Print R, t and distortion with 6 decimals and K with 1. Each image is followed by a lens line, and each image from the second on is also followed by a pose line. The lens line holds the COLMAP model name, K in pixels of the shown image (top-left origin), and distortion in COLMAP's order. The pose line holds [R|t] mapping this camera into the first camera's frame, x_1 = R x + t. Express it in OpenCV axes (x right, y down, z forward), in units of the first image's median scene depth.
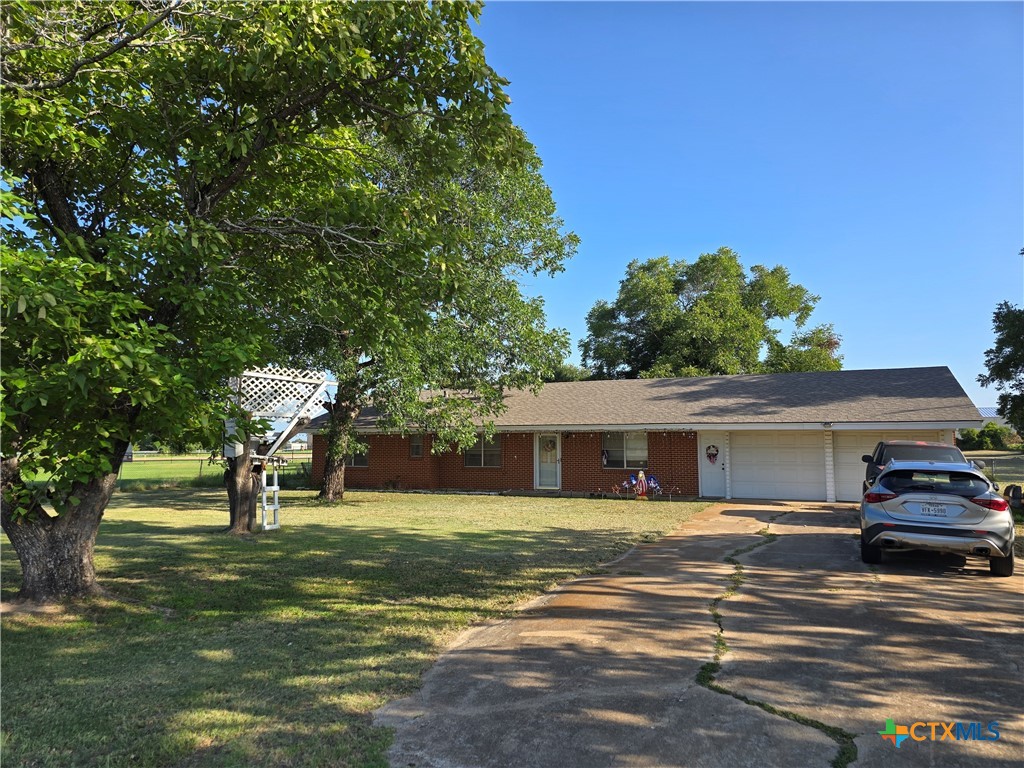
lens RADIAL K [[673.6, 0, 528.9], [0, 673.6, 408.2], [0, 0, 1]] dist [0.047155, 0.000020]
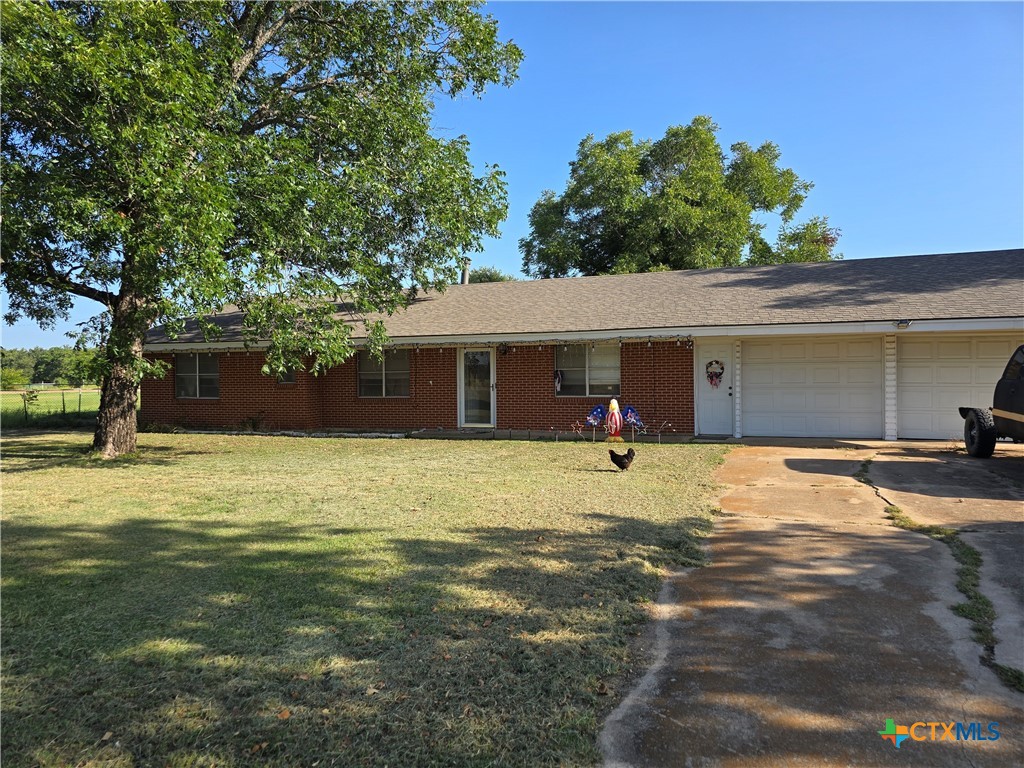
lens RADIAL K [[673.2, 0, 514.0], [0, 673.2, 386.2], [0, 0, 1]] dist [0.083791, -0.066052]
pose [[0.997815, -0.013525, 0.064666, 0.019850], [0.008894, 0.997411, 0.071364, 0.026156], [-0.065464, -0.070633, 0.995352, 0.286503]]
